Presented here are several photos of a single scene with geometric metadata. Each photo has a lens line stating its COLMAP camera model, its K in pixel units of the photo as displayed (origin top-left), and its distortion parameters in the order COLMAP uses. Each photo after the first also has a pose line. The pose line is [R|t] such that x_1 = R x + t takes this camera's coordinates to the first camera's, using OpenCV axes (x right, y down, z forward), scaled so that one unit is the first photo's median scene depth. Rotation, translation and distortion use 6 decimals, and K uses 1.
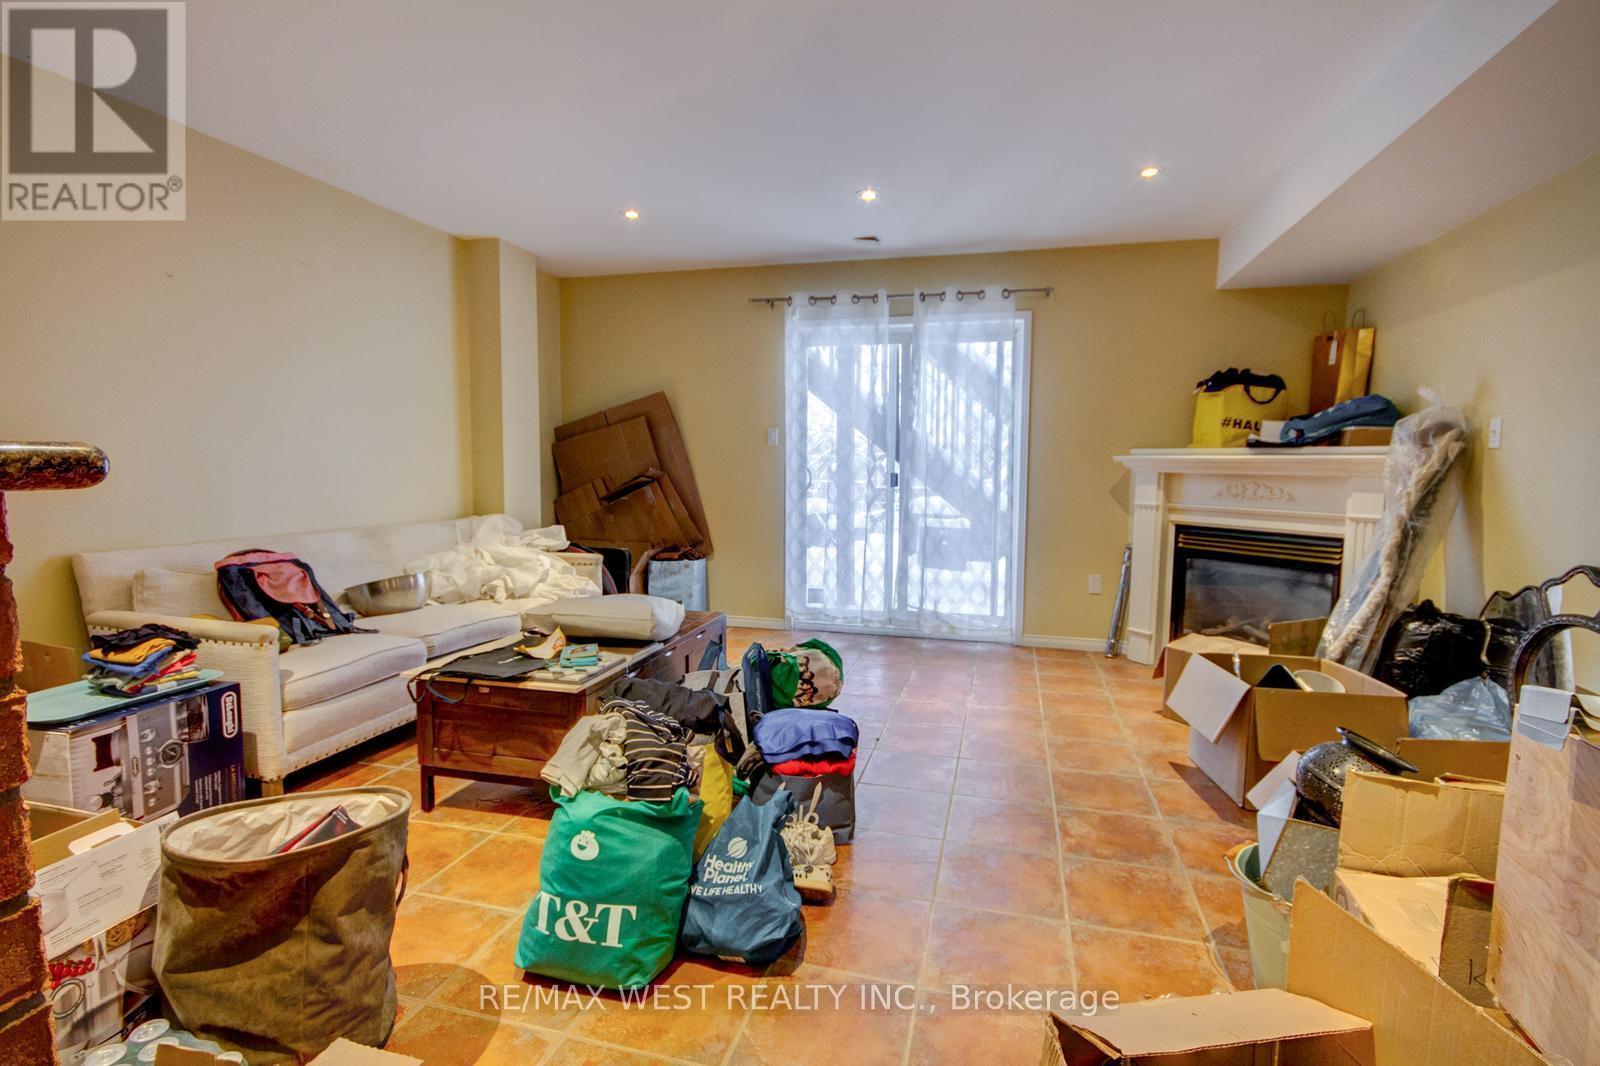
lens RADIAL K [[770.2, 0, 800.0], [0, 770.2, 533.0], [0, 0, 1]] dist [-0.001657, -0.001221]
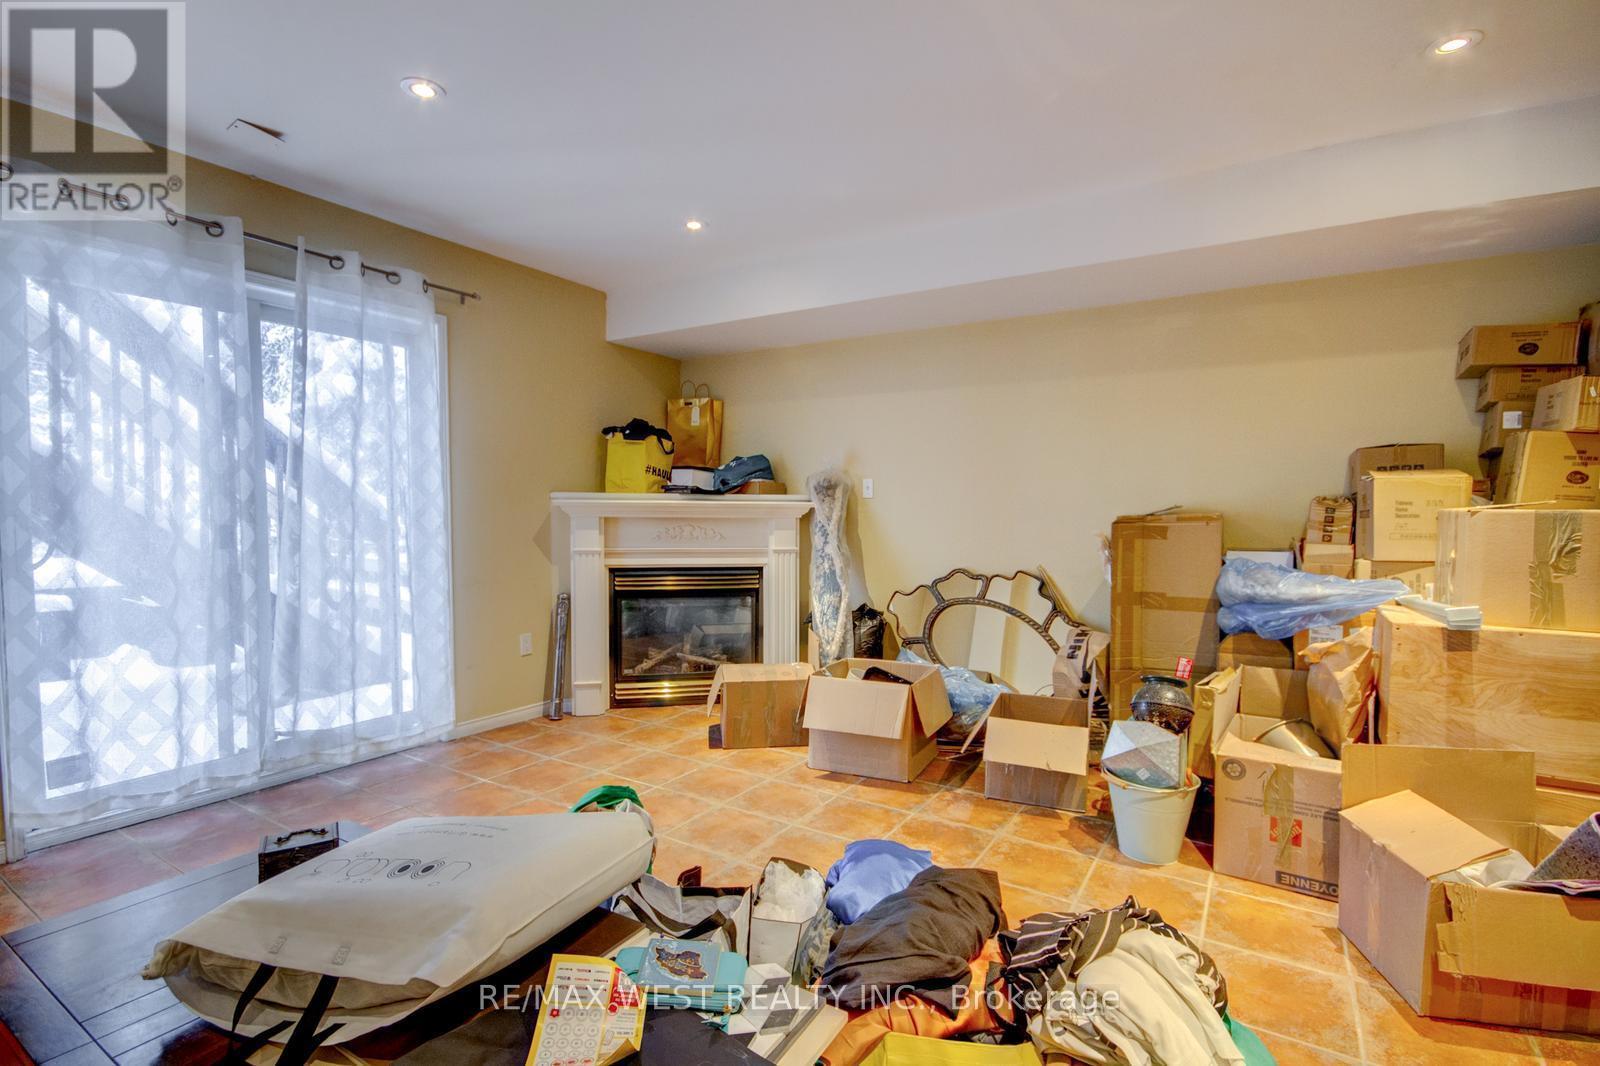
lens RADIAL K [[770.2, 0, 800.0], [0, 770.2, 533.0], [0, 0, 1]] dist [-0.001657, -0.001221]
pose [[0.270388, -0.038065, 0.961999, -0.424935], [0.082481, 0.996460, 0.016246, -0.055091], [-0.959212, 0.074954, 0.272571, 0.508173]]
